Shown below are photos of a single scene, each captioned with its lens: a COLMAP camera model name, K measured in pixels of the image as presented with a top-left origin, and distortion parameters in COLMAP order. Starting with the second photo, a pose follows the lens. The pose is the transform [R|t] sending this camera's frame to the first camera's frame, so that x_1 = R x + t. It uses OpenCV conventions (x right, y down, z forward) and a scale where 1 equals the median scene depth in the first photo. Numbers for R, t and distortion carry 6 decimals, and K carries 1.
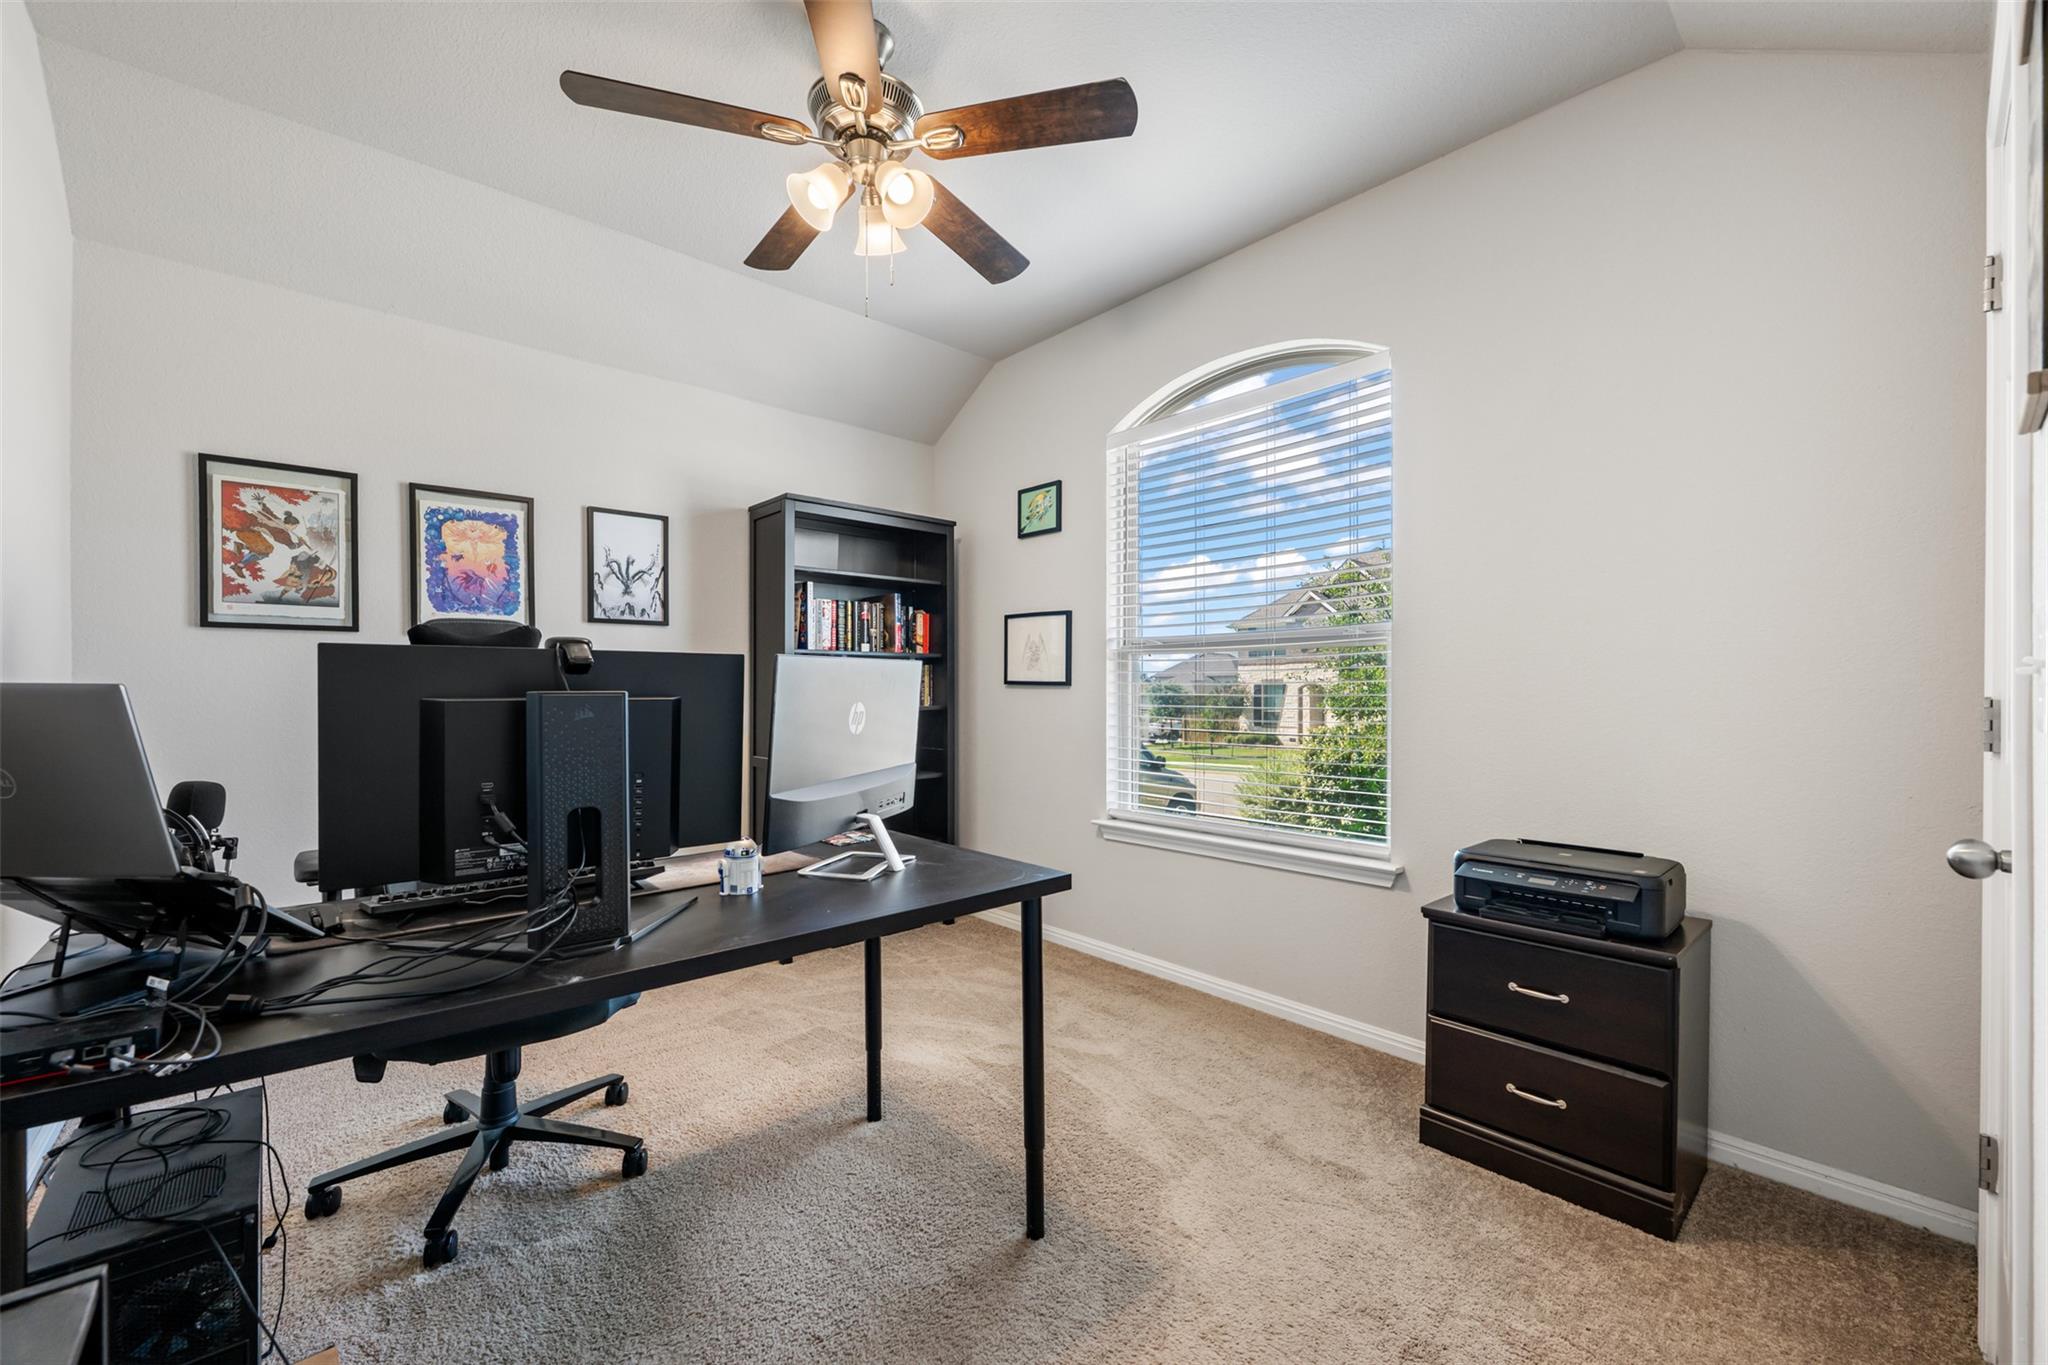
lens RADIAL K [[820.6, 0, 1038.3], [0, 820.6, 684.7], [0, 0, 1]] dist [-0.000369, 0.000111]
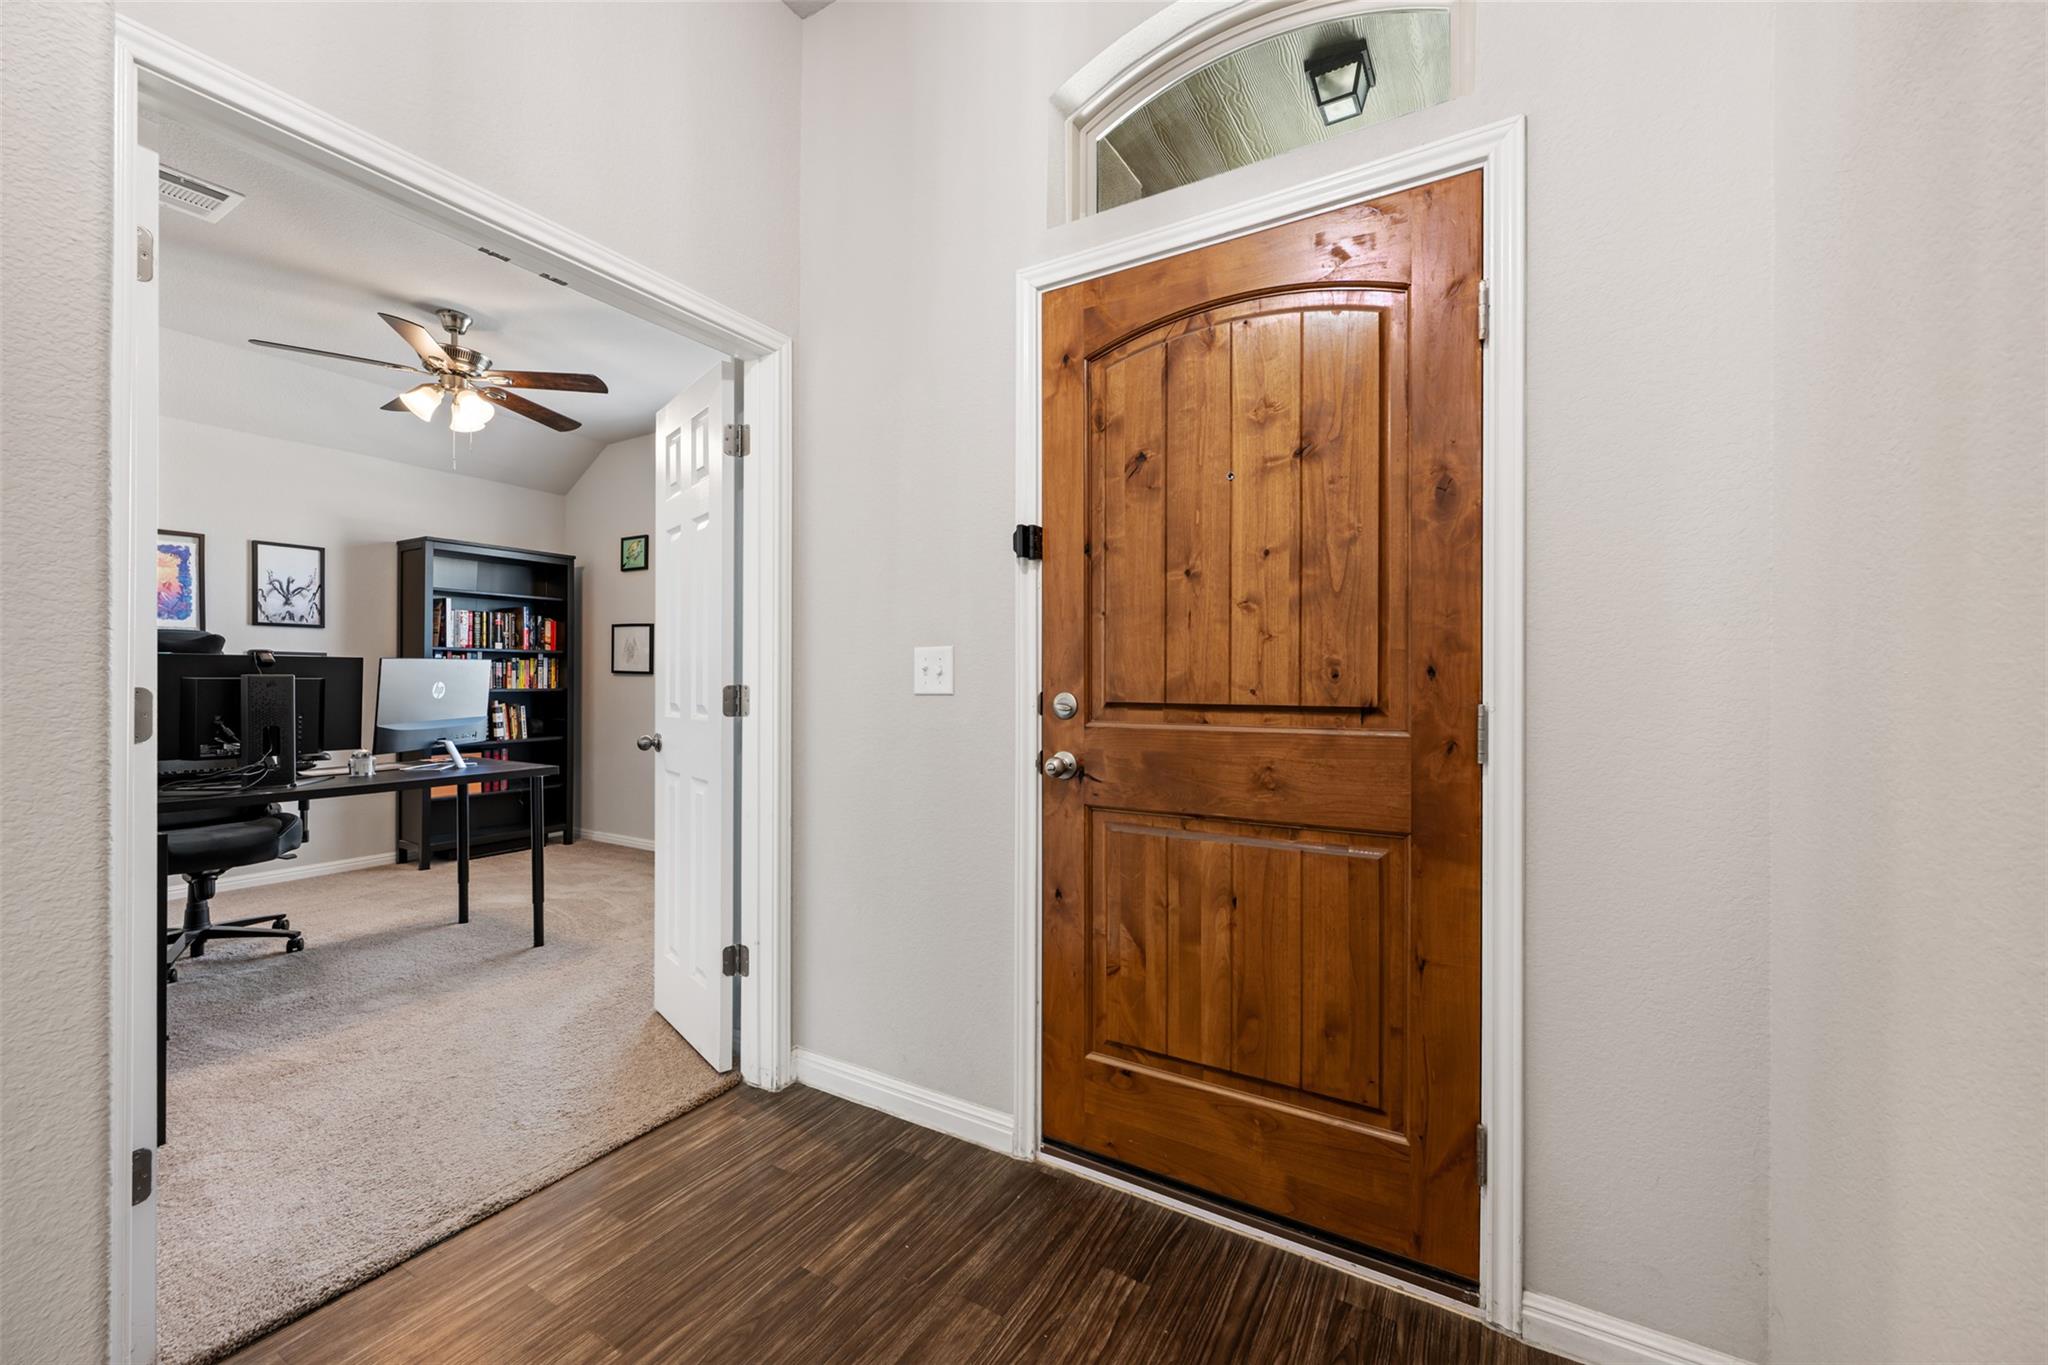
lens RADIAL K [[797.2, 0, 1028.0], [0, 797.2, 676.8], [0, 0, 1]] dist [-0.000121, 0.000128]
pose [[0.957687, 0.005812, 0.287752, 0.288609], [-0.006649, 0.999976, 0.001932, -0.001557], [-0.287734, -0.003764, 0.957703, -0.606128]]
